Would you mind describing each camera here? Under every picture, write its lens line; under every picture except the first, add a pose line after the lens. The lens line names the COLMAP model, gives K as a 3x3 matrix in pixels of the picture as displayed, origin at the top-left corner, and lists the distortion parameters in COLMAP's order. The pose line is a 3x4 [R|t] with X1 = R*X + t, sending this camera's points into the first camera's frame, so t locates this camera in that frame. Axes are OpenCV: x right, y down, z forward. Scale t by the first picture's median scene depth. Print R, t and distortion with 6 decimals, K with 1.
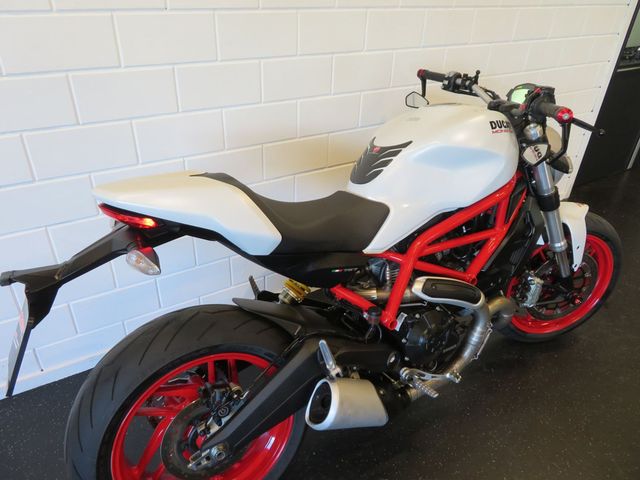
lens RADIAL K [[457.8, 0, 320.5], [0, 457.8, 239.3], [0, 0, 1]] dist [-0.011034, 0.012783]
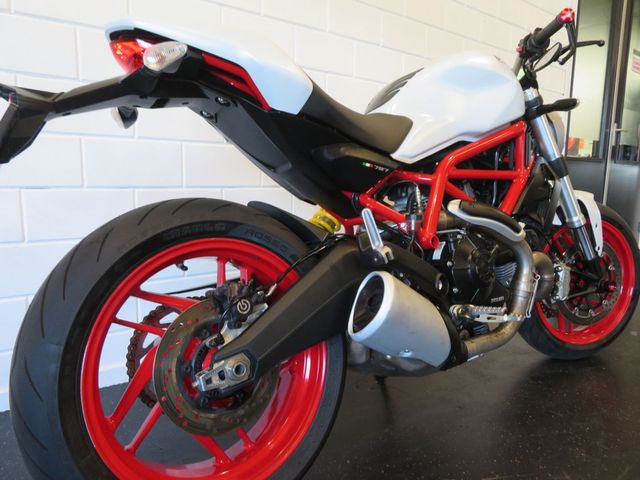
lens RADIAL K [[457.8, 0, 317.1], [0, 457.8, 239.3], [0, 0, 1]] dist [-0.011034, 0.012783]
pose [[0.995576, -0.038046, 0.085918, -0.130676], [0.068484, 0.919855, -0.386235, 0.488174], [-0.064338, 0.390410, 0.918390, 0.225646]]
